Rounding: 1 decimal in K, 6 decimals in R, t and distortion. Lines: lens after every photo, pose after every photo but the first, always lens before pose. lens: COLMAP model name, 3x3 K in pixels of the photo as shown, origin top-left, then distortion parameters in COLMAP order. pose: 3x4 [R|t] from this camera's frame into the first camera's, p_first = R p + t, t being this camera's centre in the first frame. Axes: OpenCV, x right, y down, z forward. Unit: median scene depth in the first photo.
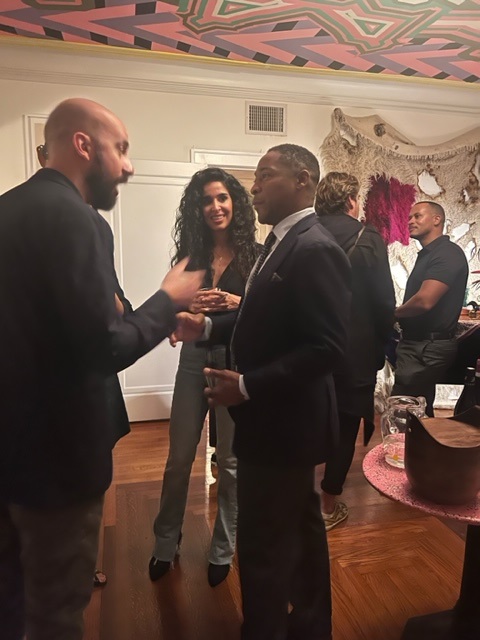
lens RADIAL K [[490.6, 0, 239.2], [0, 490.6, 325.3], [0, 0, 1]] dist [0.019158, -0.007753]
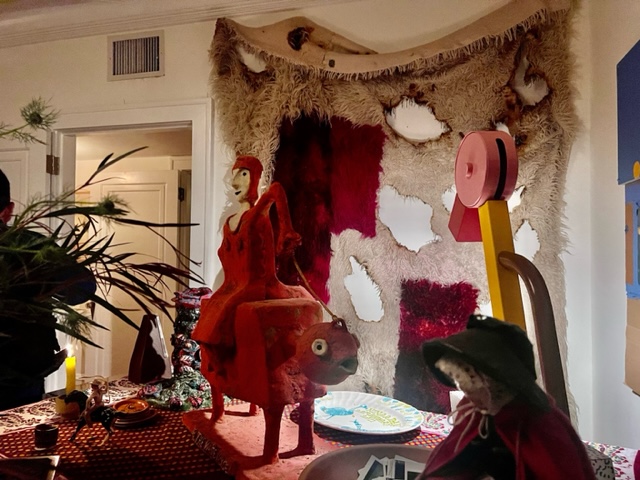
lens RADIAL K [[490.6, 0, 320.2], [0, 490.6, 241.9], [0, 0, 1]] dist [0.019158, -0.007753]
pose [[0.884561, -0.017589, -0.466093, 0.689395], [-0.060488, 0.986524, -0.152023, -0.095291], [0.462486, 0.162667, 0.871577, 0.668233]]
